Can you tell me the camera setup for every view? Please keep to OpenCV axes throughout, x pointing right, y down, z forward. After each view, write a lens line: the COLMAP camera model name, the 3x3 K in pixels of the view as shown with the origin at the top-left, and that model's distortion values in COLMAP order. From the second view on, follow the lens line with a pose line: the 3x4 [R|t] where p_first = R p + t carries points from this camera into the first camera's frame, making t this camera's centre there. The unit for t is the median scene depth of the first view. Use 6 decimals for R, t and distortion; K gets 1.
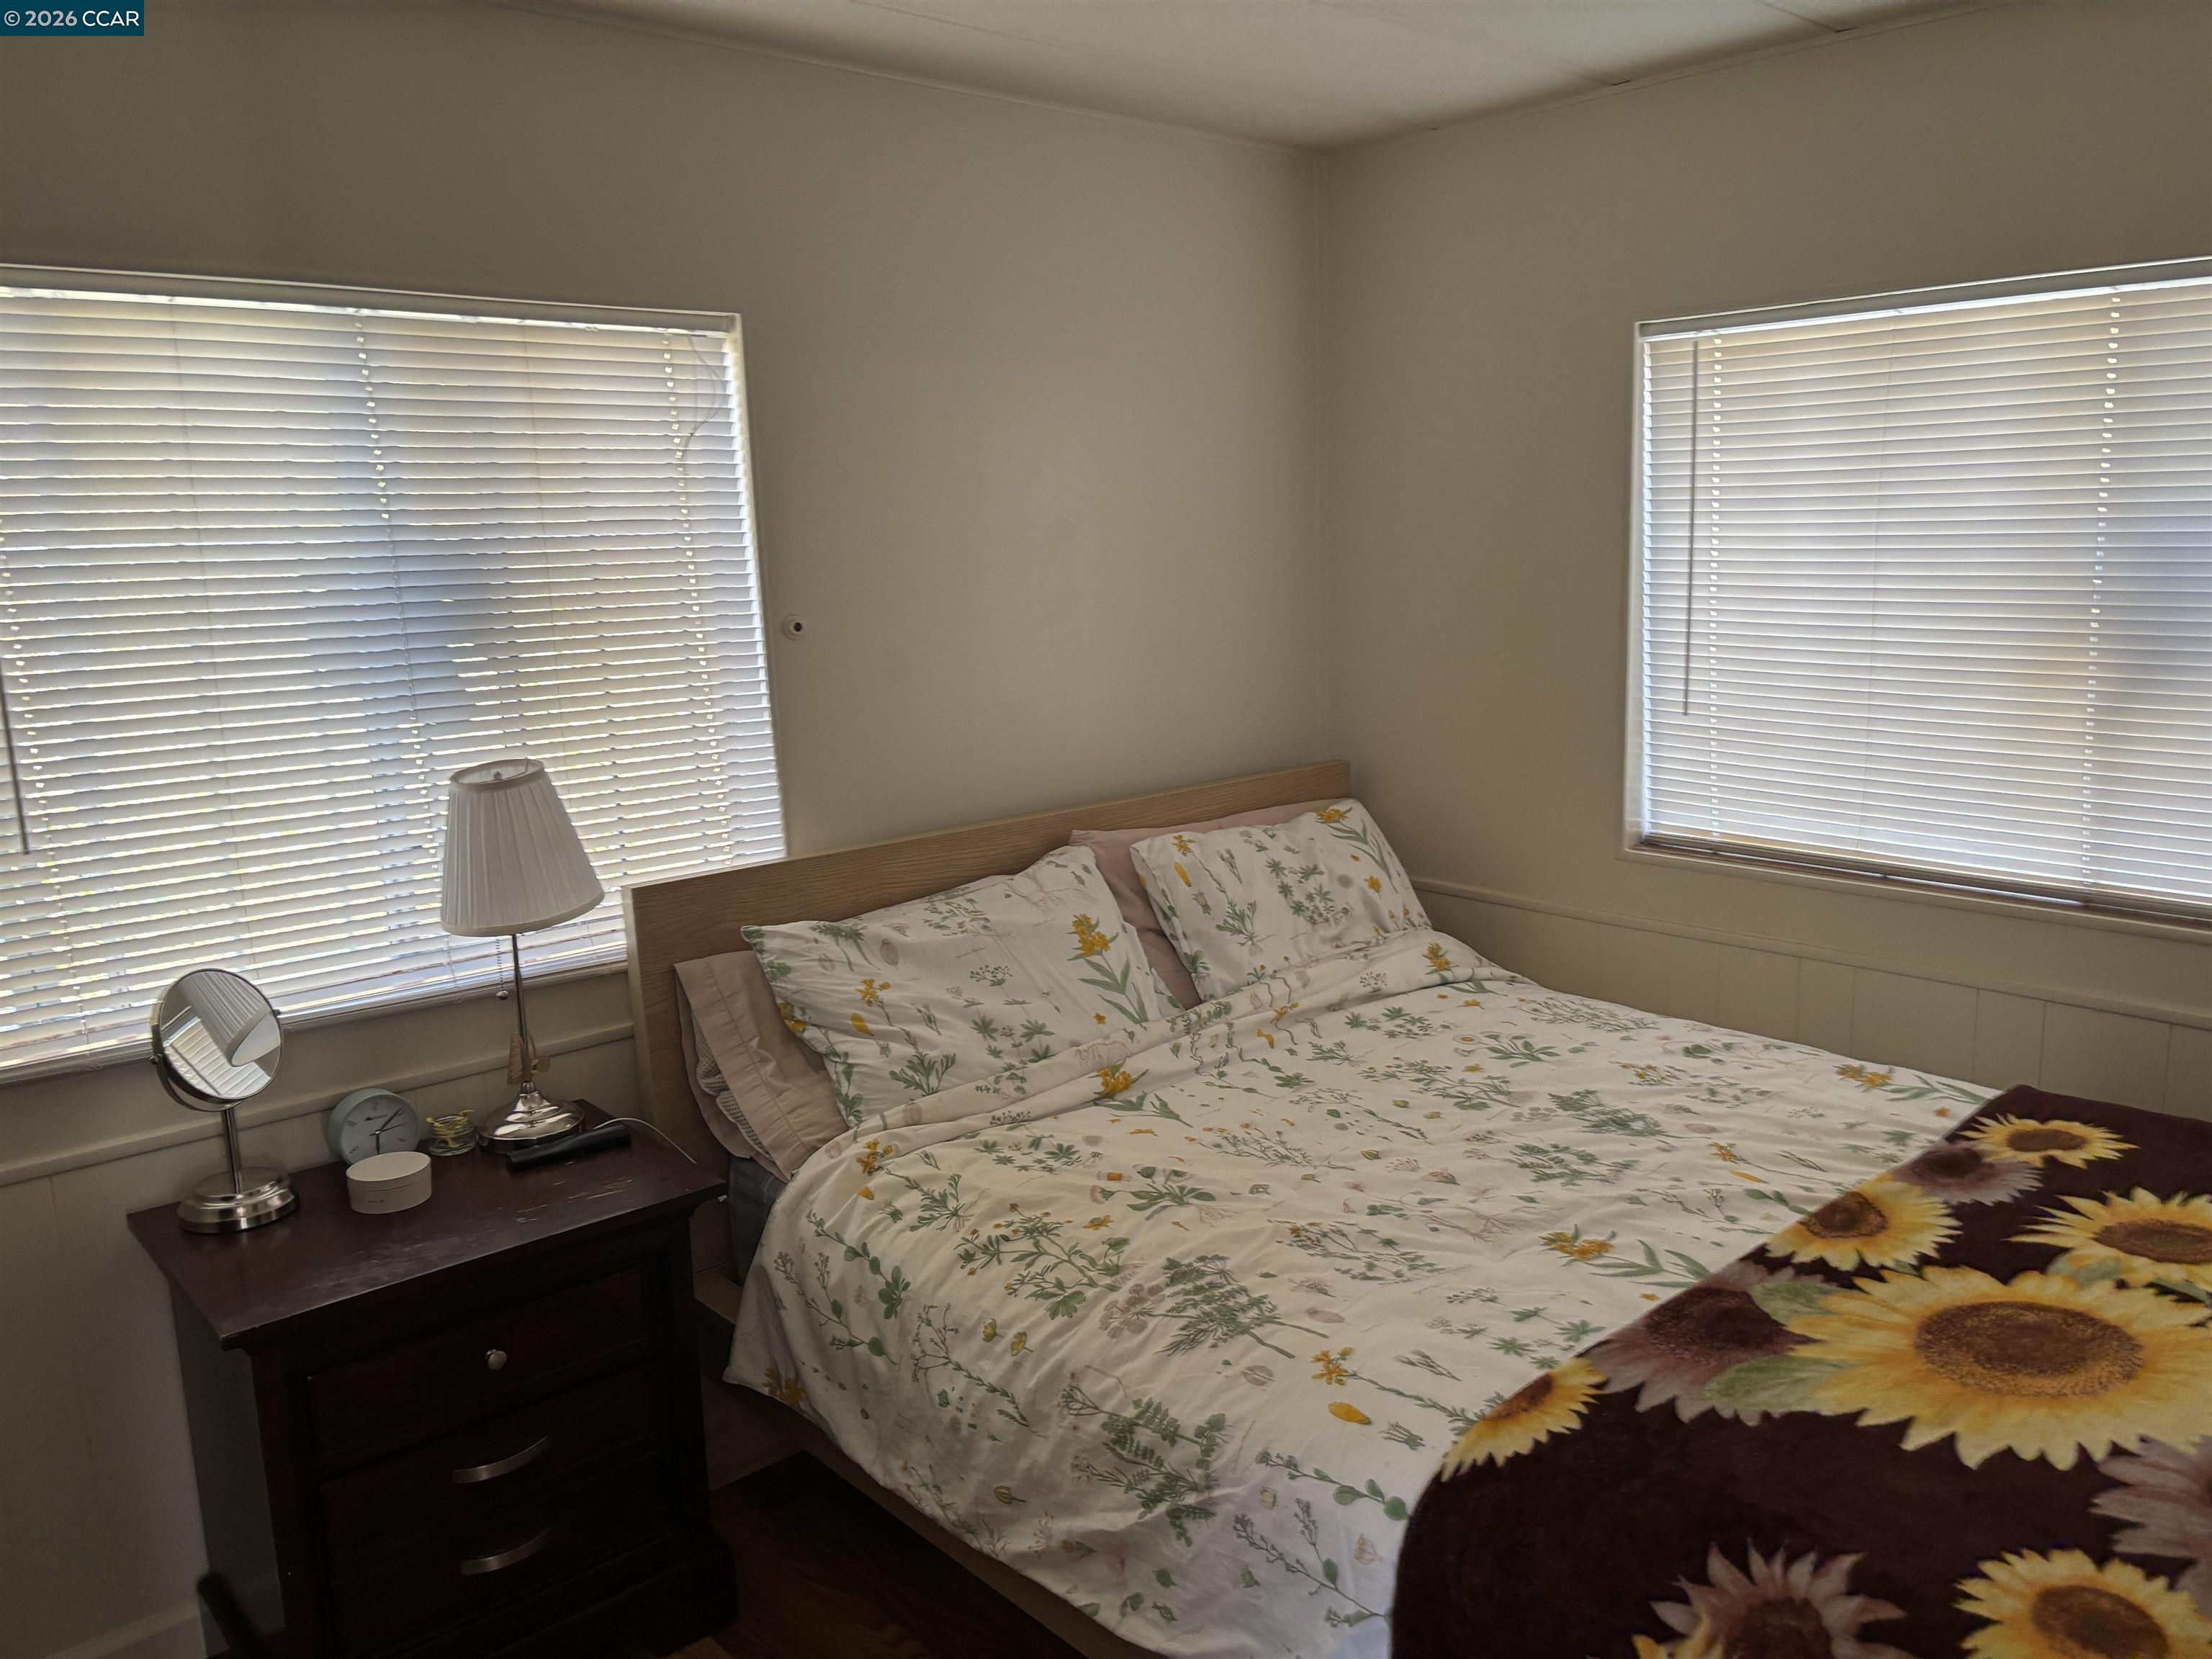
lens RADIAL K [[1674.0, 0, 1119.9], [0, 1674.0, 814.0], [0, 0, 1]] dist [0.030316, -0.022027]
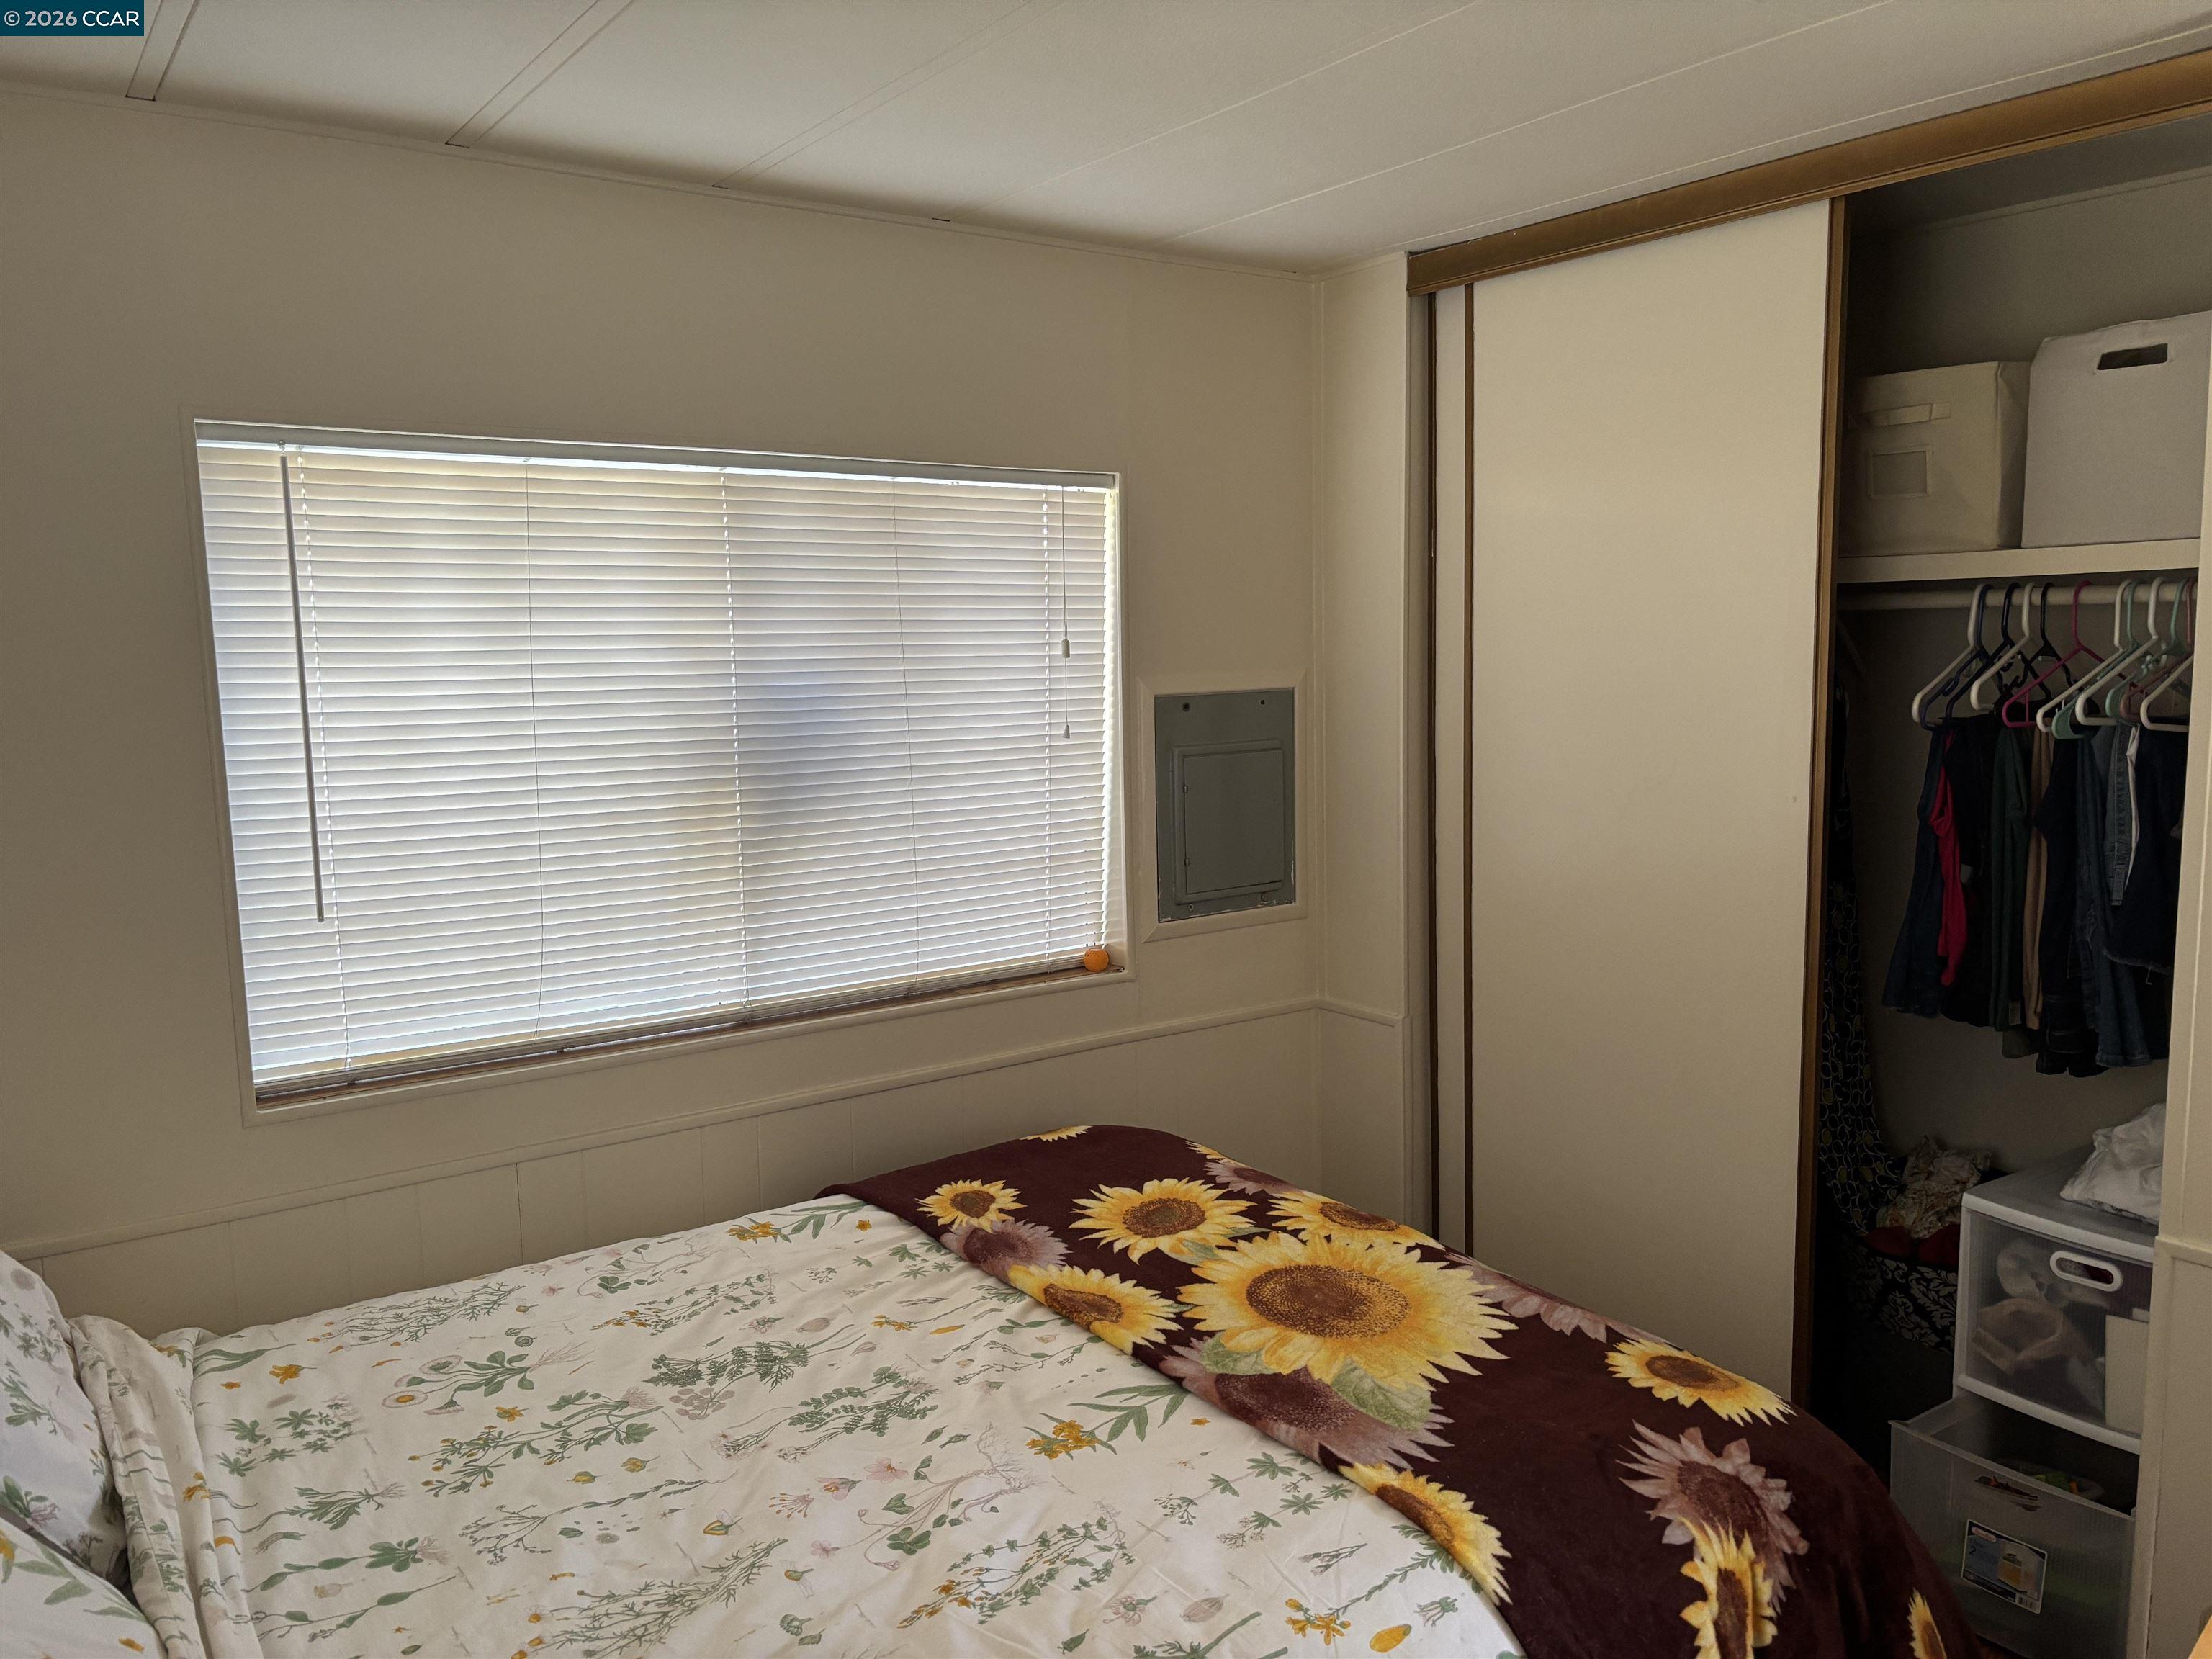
lens RADIAL K [[1674.0, 0, 1115.2], [0, 1674.0, 841.0], [0, 0, 1]] dist [0.030316, -0.022027]
pose [[0.112416, -0.103178, 0.988290, -0.532010], [0.183826, 0.979586, 0.081359, -0.120932], [-0.976509, 0.172527, 0.129088, 0.689010]]
